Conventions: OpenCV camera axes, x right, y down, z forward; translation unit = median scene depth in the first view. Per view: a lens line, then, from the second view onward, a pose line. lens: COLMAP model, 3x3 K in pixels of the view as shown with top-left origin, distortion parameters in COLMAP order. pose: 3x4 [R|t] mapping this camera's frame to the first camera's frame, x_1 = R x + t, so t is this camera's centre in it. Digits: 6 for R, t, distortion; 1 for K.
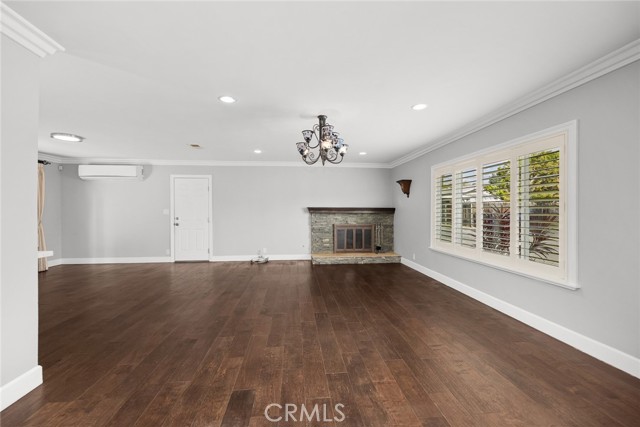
lens RADIAL K [[262.4, 0, 320.5], [0, 262.4, 210.9], [0, 0, 1]] dist [0.008313, -0.000199]
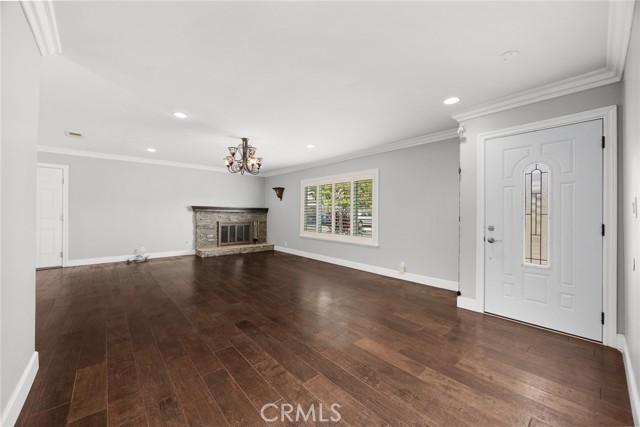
lens RADIAL K [[245.7, 0, 319.3], [0, 245.7, 212.0], [0, 0, 1]] dist [-0.001471, -0.000029]
pose [[0.812435, 0.010950, 0.582949, -0.229784], [-0.011575, 0.999929, -0.002651, 0.007837], [-0.582937, -0.004594, 0.812504, -0.136941]]
